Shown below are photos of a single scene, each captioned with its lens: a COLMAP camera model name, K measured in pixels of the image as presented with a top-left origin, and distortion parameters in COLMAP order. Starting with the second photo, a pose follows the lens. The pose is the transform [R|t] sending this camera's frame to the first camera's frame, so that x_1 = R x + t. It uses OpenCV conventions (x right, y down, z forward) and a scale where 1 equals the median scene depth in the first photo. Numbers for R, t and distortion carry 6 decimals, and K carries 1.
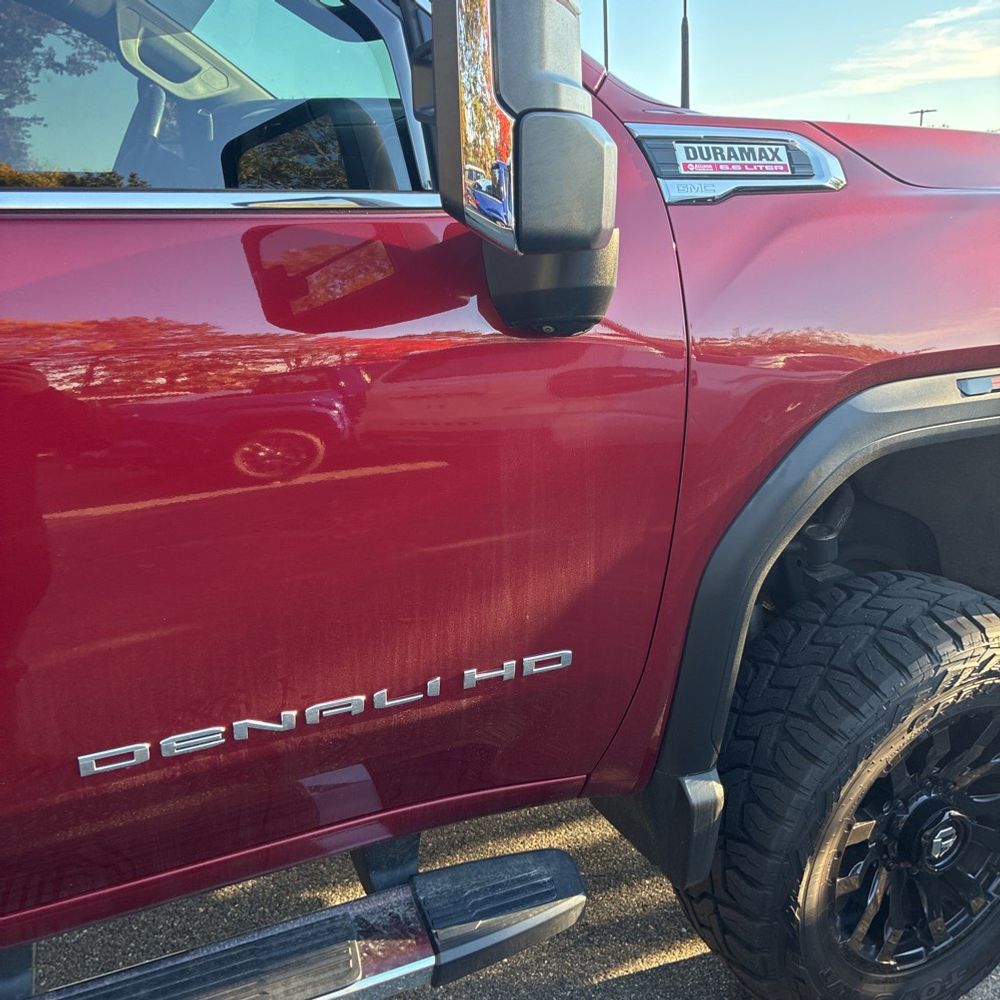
lens RADIAL K [[999.9, 0, 500.0], [0, 999.9, 500.0], [0, 0, 1]] dist [0.052812, -0.040451]
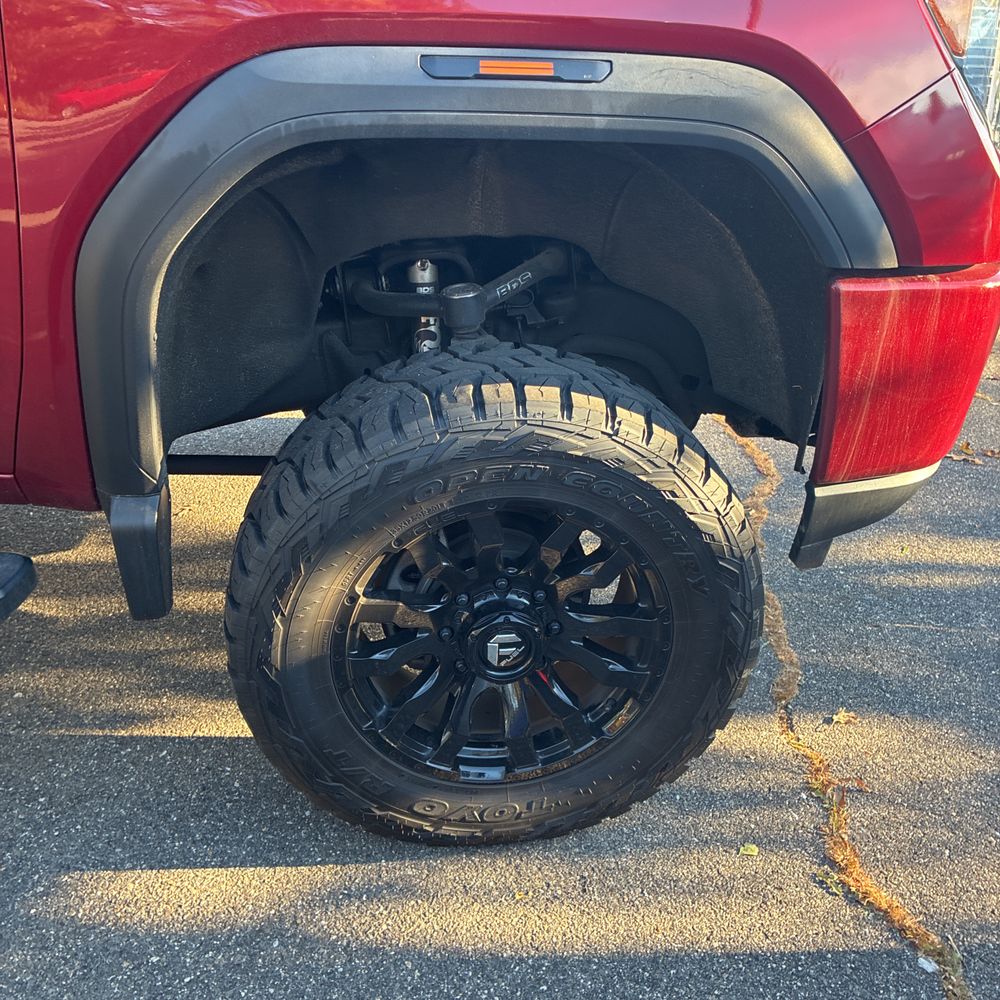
lens RADIAL K [[991.9, 0, 471.0], [0, 991.9, 498.5], [0, 0, 1]] dist [0.005371, 0.005906]
pose [[0.943123, 0.165255, -0.288460, 0.854424], [-0.125060, 0.980323, 0.152729, 0.109265], [0.308023, -0.107967, 0.945233, 0.261408]]
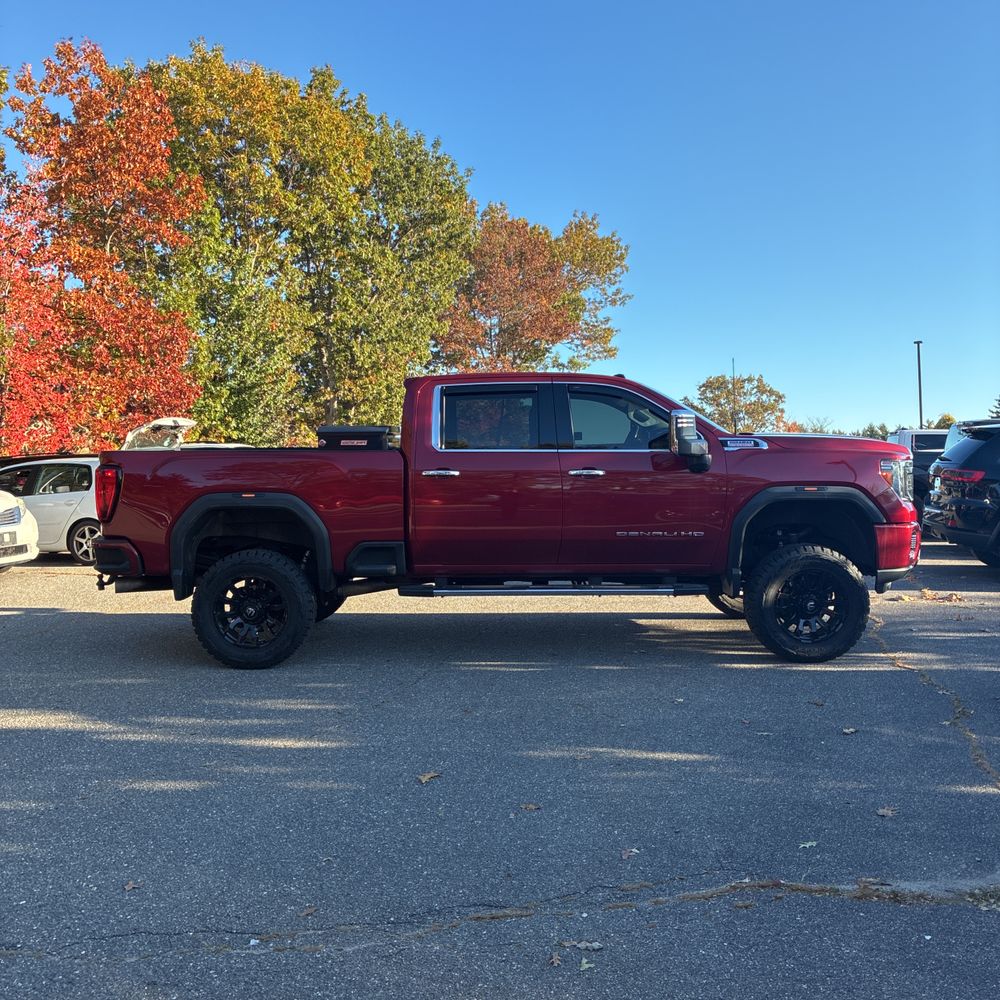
lens RADIAL K [[999.9, 0, 500.0], [0, 999.9, 500.0], [0, 0, 1]] dist [0.052812, -0.040451]
pose [[0.906798, 0.019829, -0.421099, 1.316457], [-0.125487, 0.966309, -0.224722, 1.305052], [0.402456, 0.256620, 0.878735, -4.105989]]
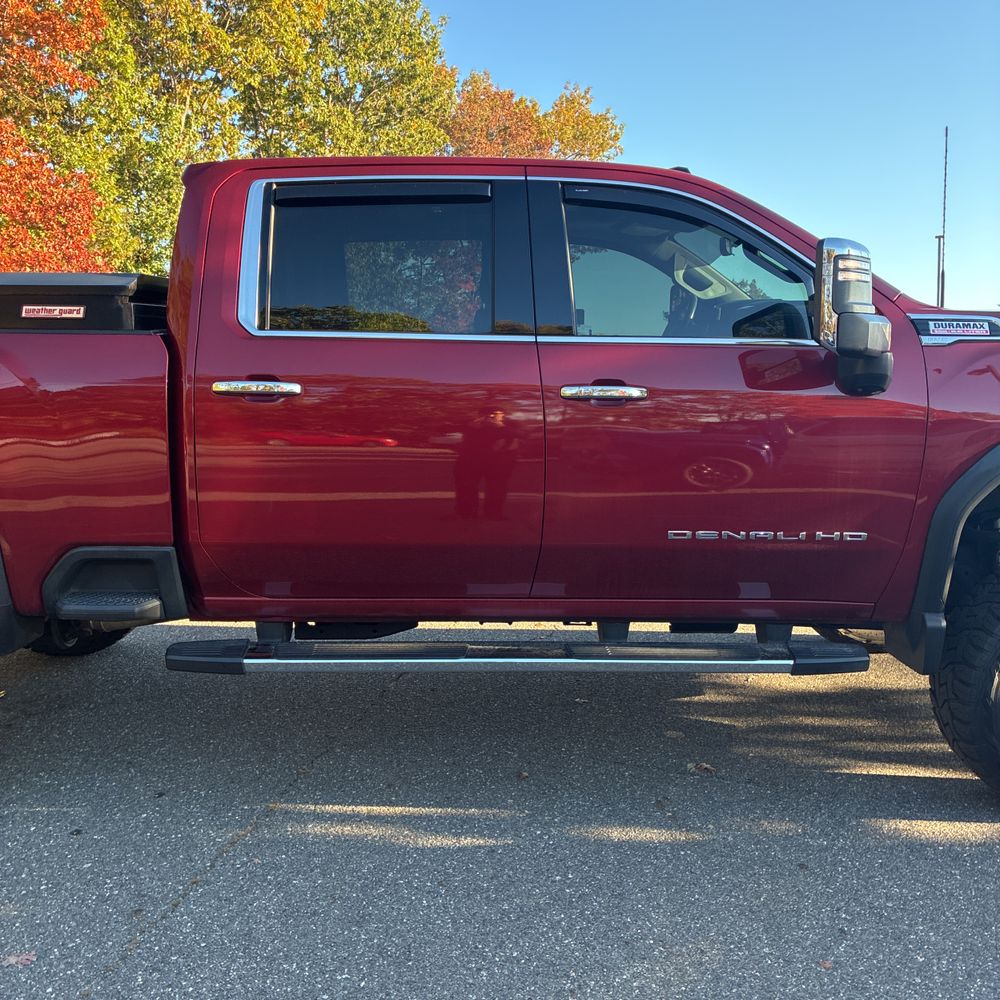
lens RADIAL K [[1008.1, 0, 504.0], [0, 1008.1, 496.5], [0, 0, 1]] dist [0.013086, 0.012633]
pose [[0.914883, 0.069759, -0.397647, 0.224928], [-0.134266, 0.981466, -0.136734, 0.495211], [0.380739, 0.178486, 0.907293, -1.424414]]
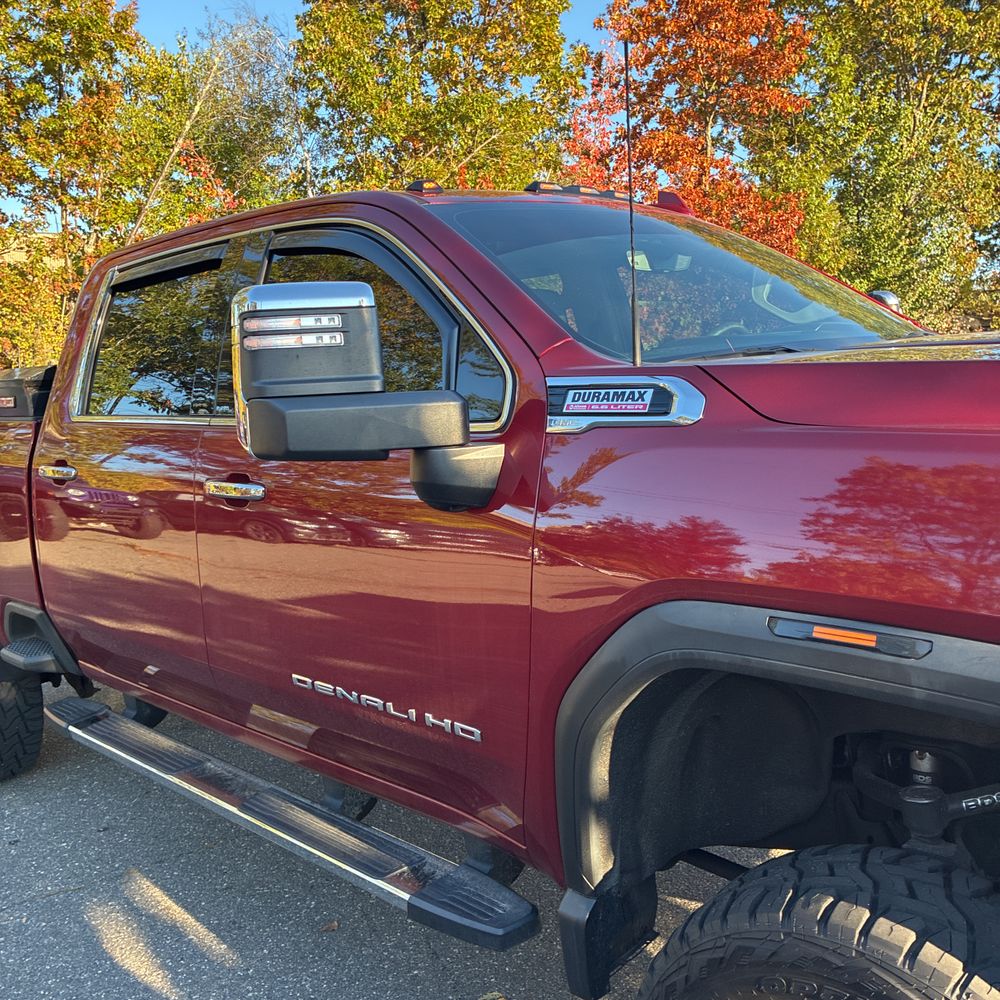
lens RADIAL K [[1008.1, 0, 504.0], [0, 1008.1, 496.5], [0, 0, 1]] dist [0.013086, 0.012633]
pose [[0.366410, 0.103383, -0.924692, 1.383381], [-0.240287, 0.970611, 0.013302, -0.202218], [0.898891, 0.217318, 0.380483, 0.410923]]
